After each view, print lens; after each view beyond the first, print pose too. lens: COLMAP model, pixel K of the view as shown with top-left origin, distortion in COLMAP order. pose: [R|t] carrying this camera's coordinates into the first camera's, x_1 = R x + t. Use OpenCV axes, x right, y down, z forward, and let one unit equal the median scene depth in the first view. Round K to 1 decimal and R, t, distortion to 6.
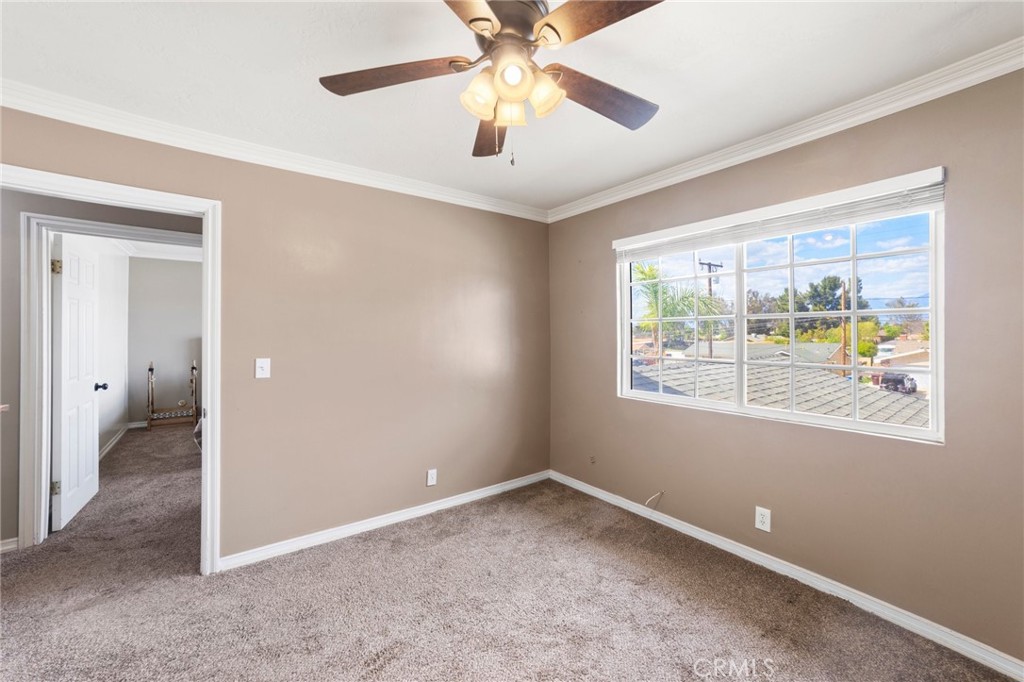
lens RADIAL K [[412.3, 0, 512.7], [0, 412.3, 333.0], [0, 0, 1]] dist [-0.039288, 0.000582]
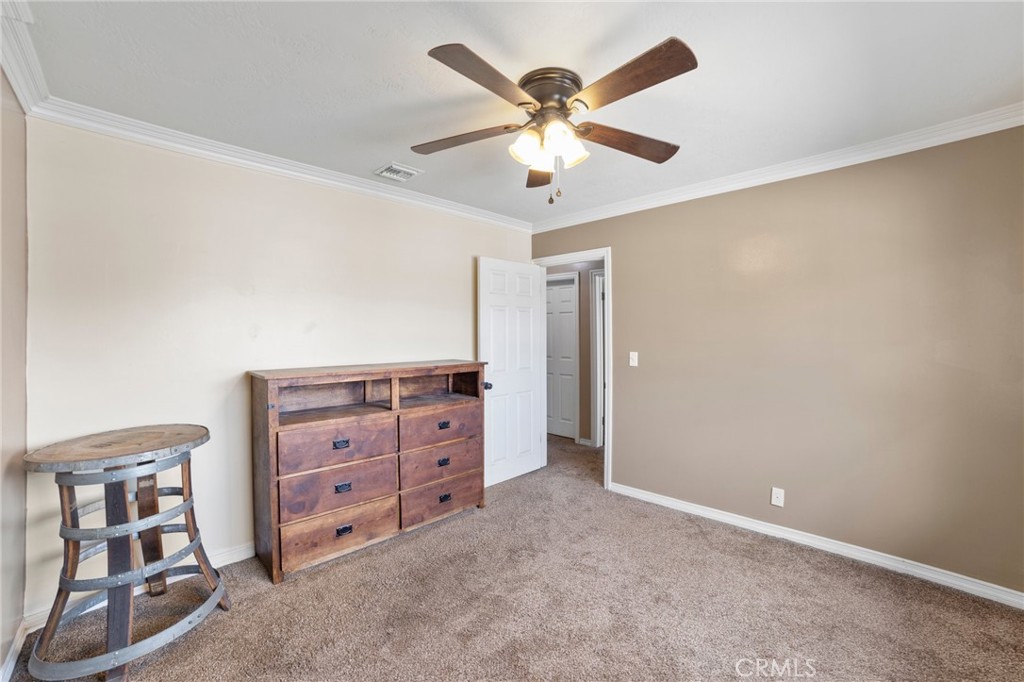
lens RADIAL K [[412.3, 0, 512.7], [0, 412.3, 333.0], [0, 0, 1]] dist [-0.039288, 0.000582]
pose [[0.116116, -0.008094, -0.993203, 0.731909], [0.008839, 0.999936, -0.007116, 0.004217], [0.993196, -0.007953, 0.116180, 0.423698]]
